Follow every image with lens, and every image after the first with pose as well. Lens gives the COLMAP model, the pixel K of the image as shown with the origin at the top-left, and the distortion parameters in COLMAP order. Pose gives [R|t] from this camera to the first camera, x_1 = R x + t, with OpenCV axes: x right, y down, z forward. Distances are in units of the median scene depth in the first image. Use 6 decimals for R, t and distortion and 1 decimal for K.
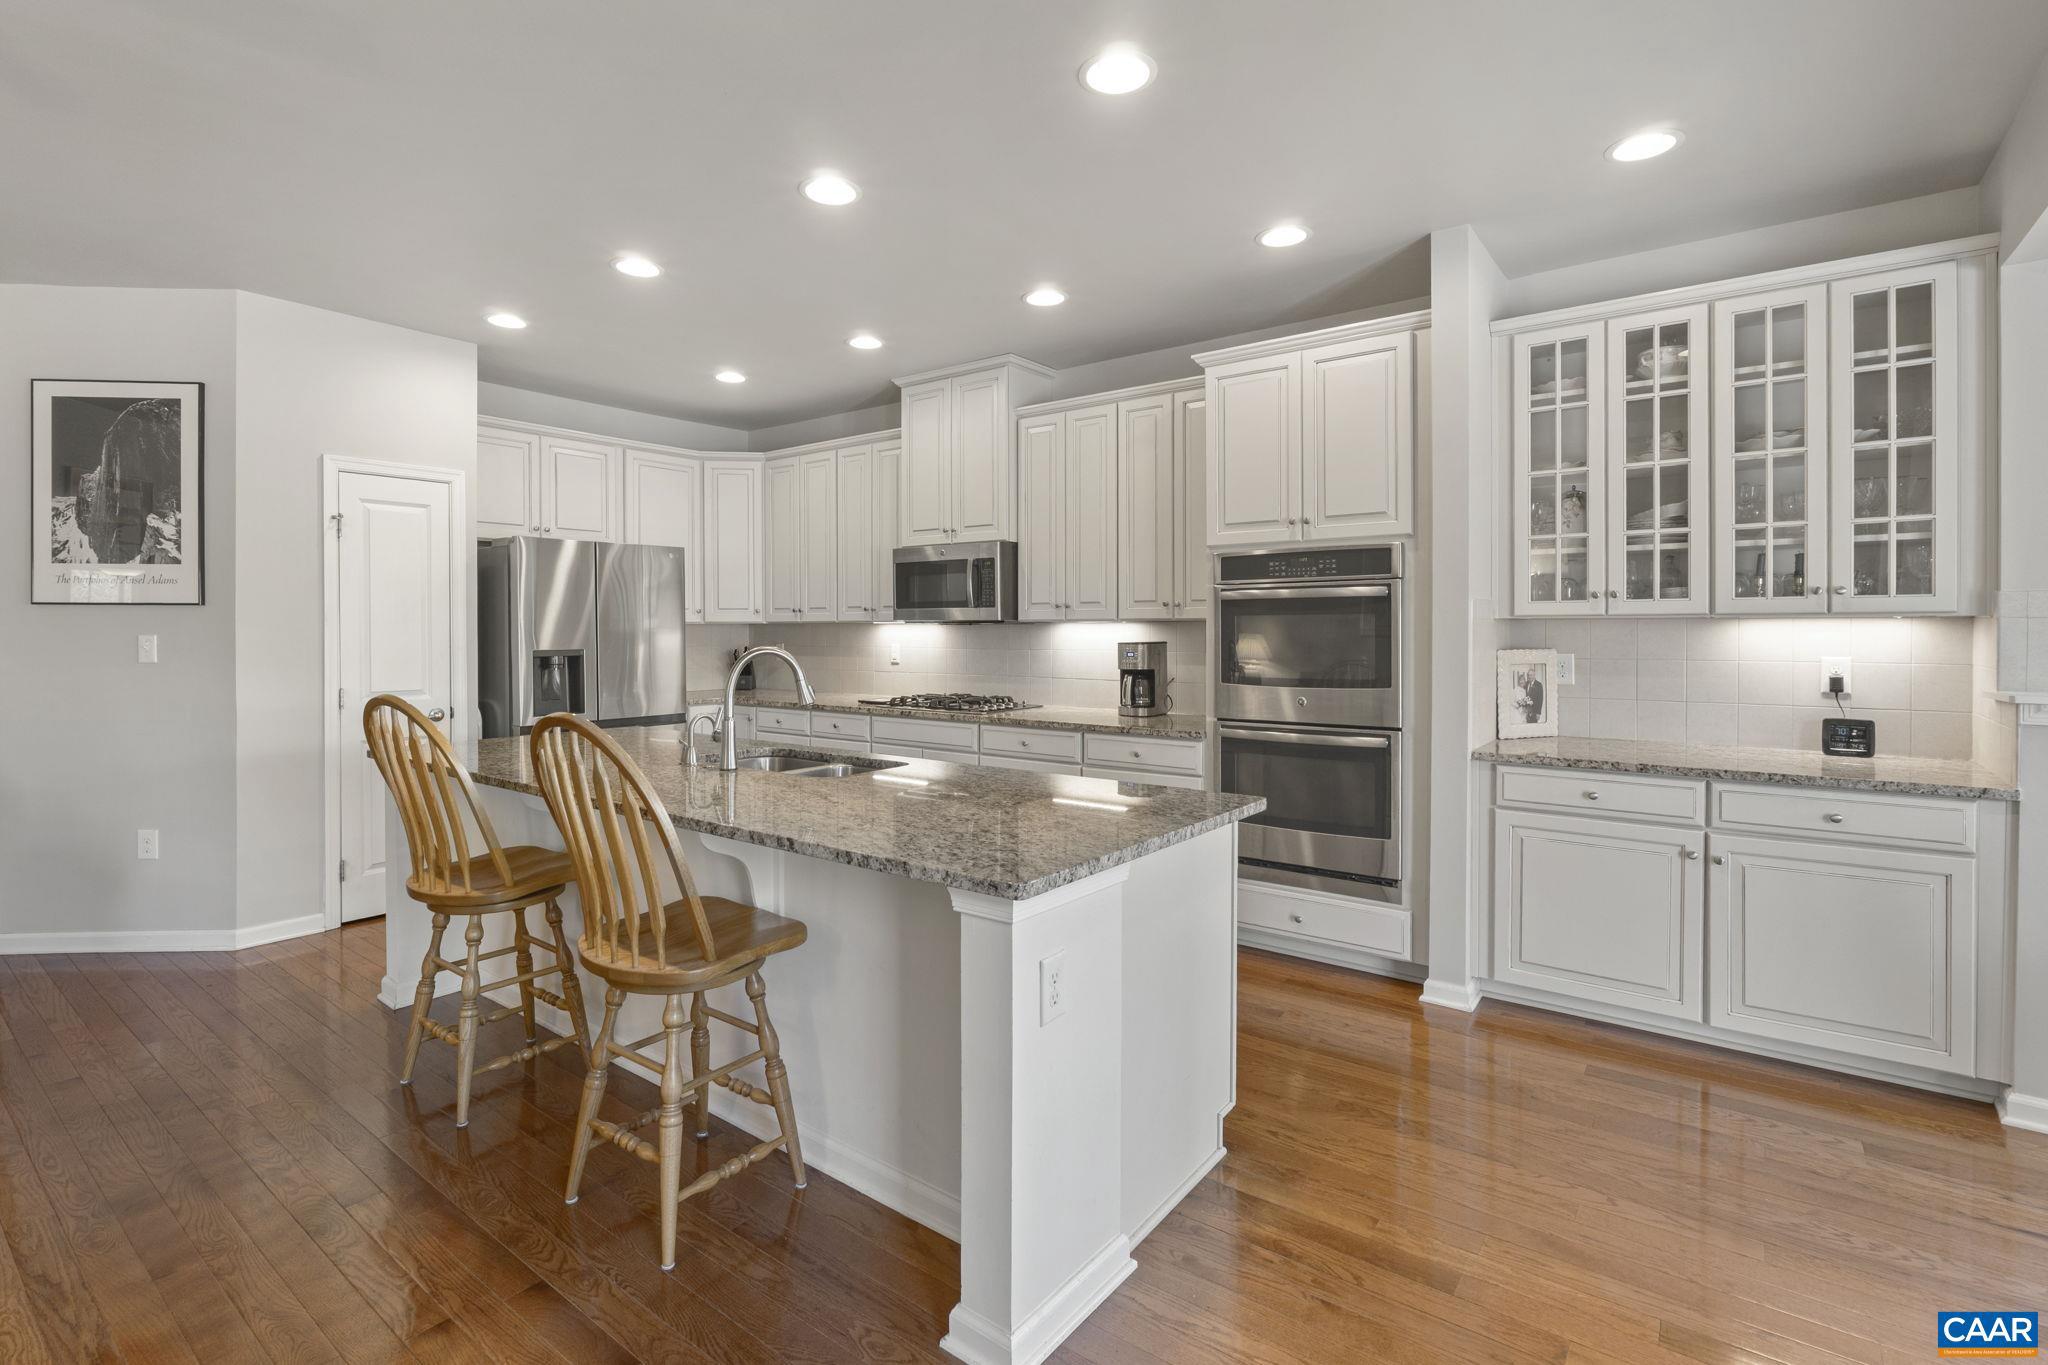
lens RADIAL K [[899.1, 0, 1117.0], [0, 899.1, 627.7], [0, 0, 1]] dist [-0.015214, -0.000231]
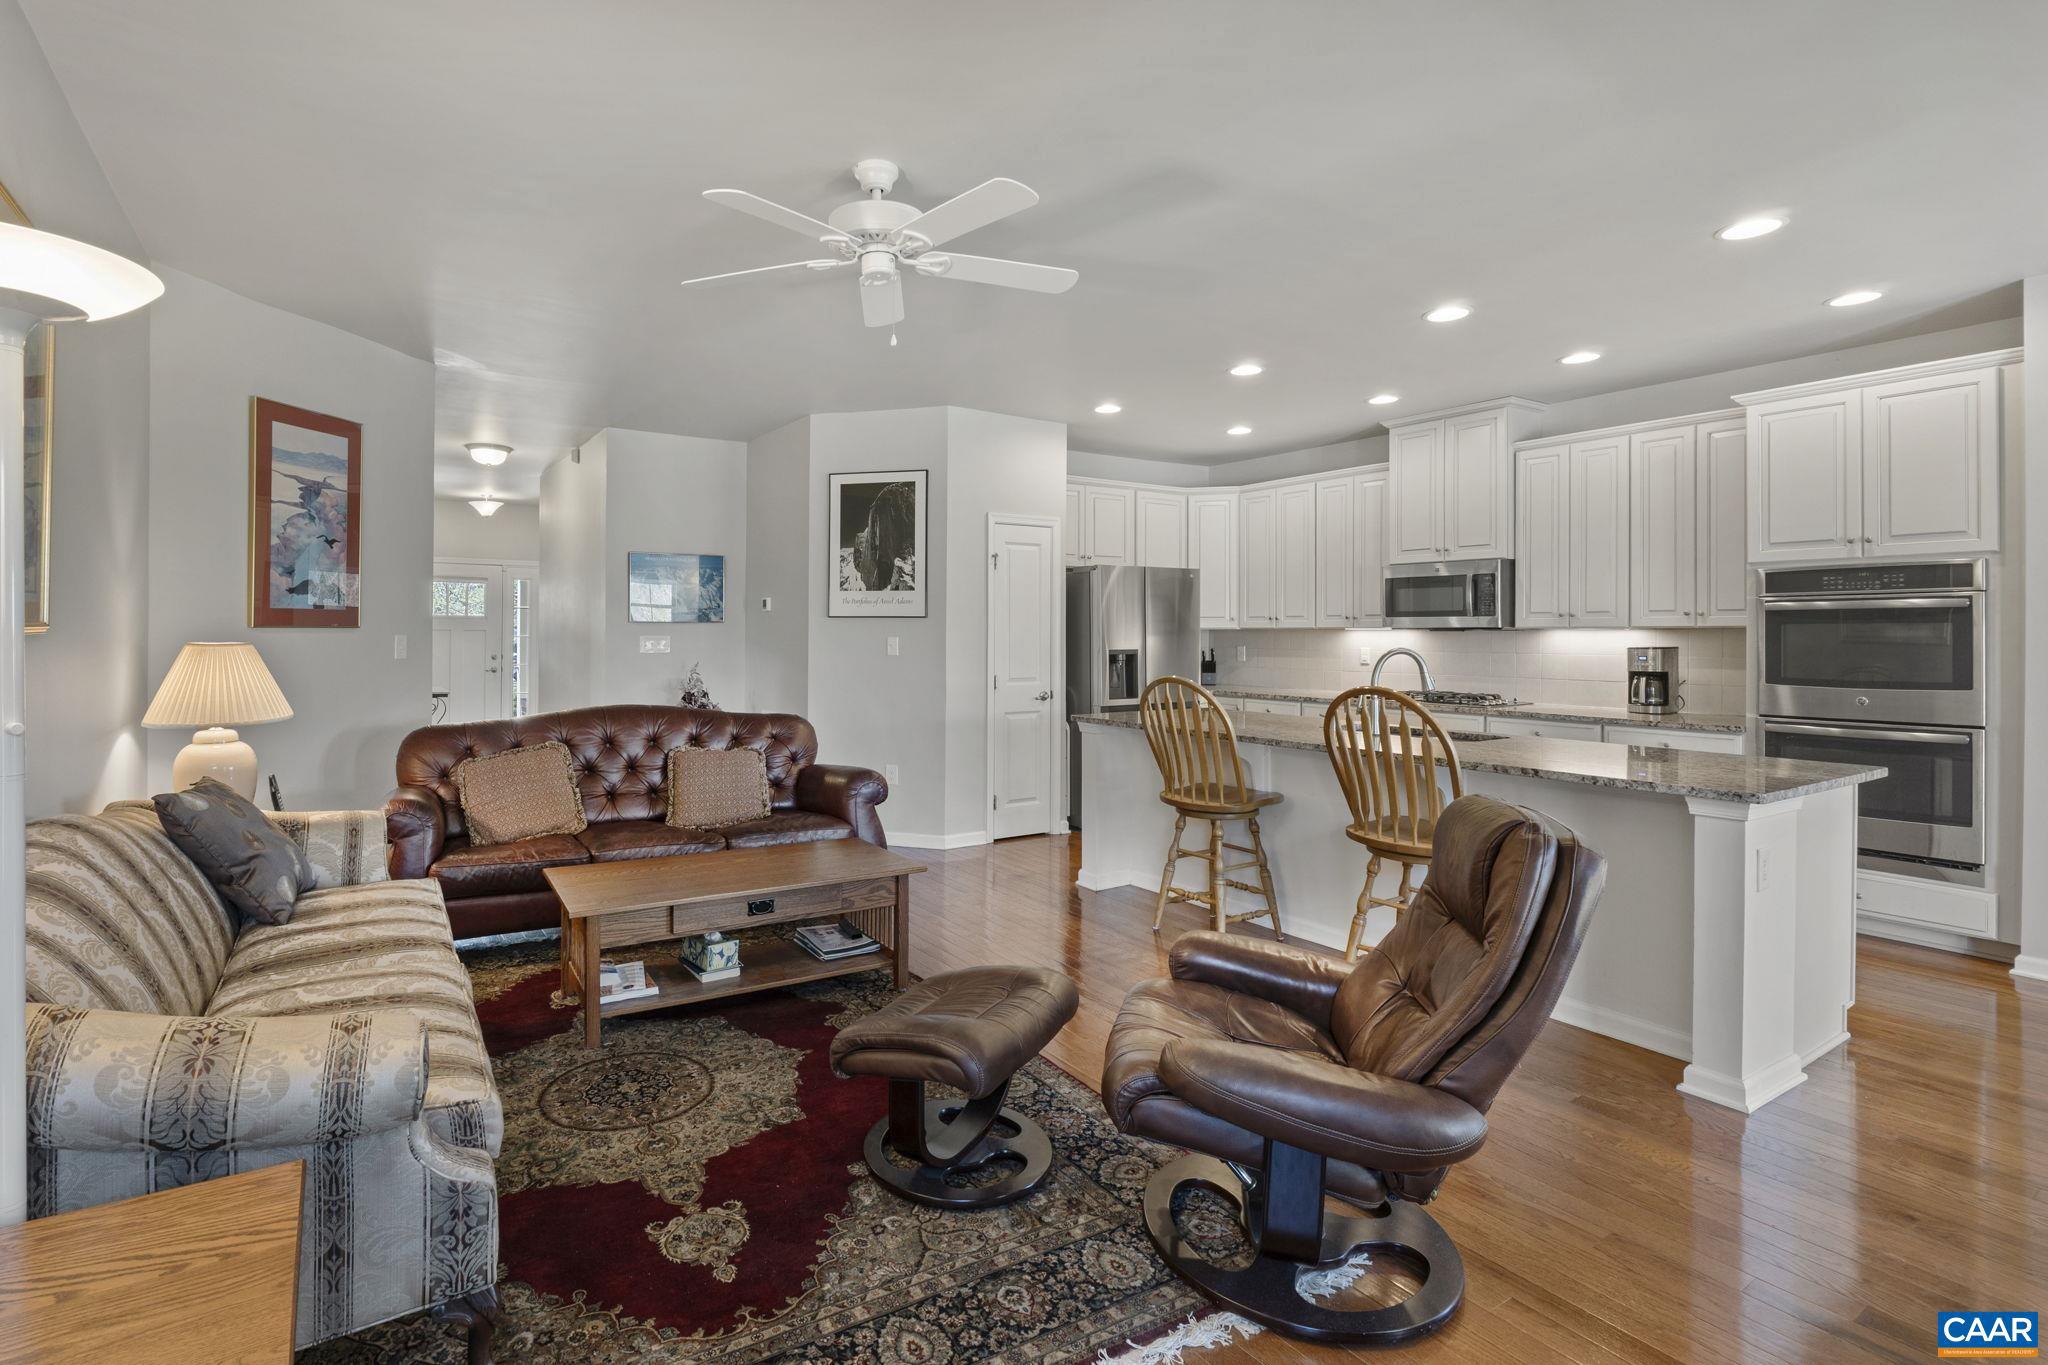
lens RADIAL K [[975.8, 0, 977.3], [0, 975.8, 628.5], [0, 0, 1]] dist [-0.010605, 0.000230]
pose [[0.920179, 0.000699, -0.391498, -0.307506], [-0.001660, 0.999996, -0.002117, -0.003478], [0.391495, 0.002597, 0.920177, -0.493542]]
